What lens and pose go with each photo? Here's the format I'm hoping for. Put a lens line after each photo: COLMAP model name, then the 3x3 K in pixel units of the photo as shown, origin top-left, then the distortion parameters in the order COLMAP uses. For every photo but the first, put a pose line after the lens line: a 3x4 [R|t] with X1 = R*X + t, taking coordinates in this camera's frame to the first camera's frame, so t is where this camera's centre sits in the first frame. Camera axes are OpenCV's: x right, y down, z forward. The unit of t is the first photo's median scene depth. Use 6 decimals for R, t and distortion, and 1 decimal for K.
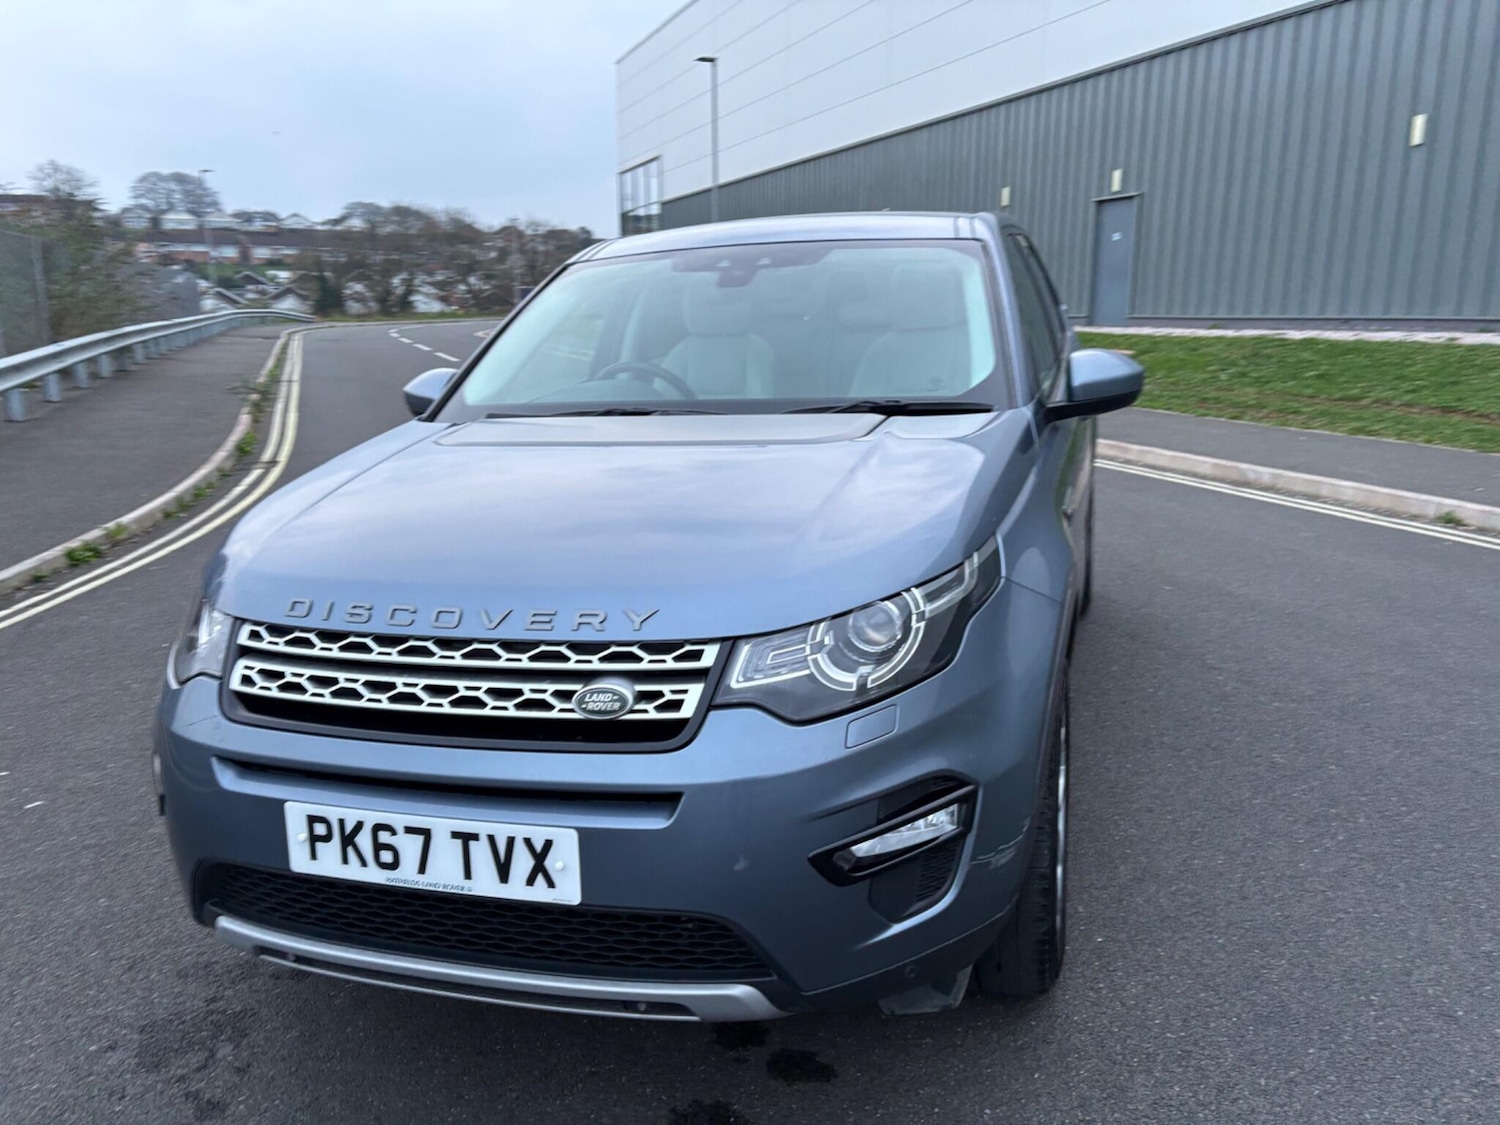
lens RADIAL K [[1157.4, 0, 750.0], [0, 1157.4, 562.5], [0, 0, 1]] dist [0.040388, -0.061058]
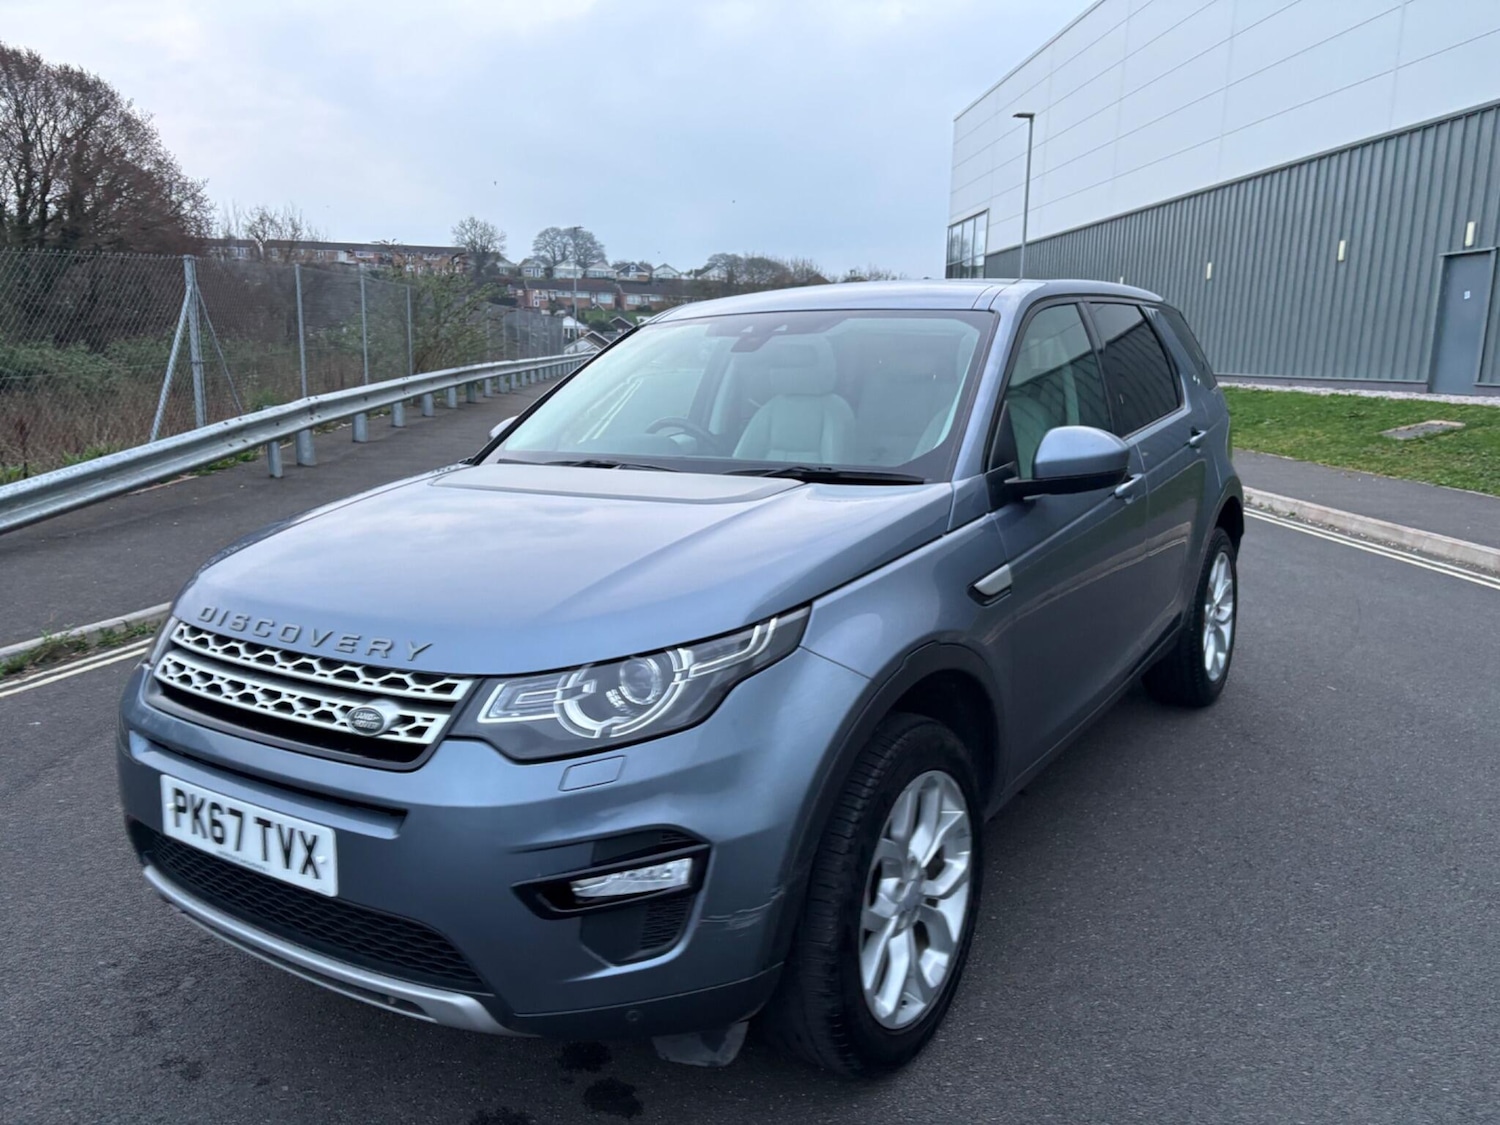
lens RADIAL K [[1144.9, 0, 738.7], [0, 1144.9, 553.3], [0, 0, 1]] dist [0.043891, -0.049884]
pose [[0.955328, 0.076301, -0.285529, 0.364026], [-0.089283, 0.995469, -0.032709, -0.025792], [0.281739, 0.056741, 0.957812, 0.012124]]
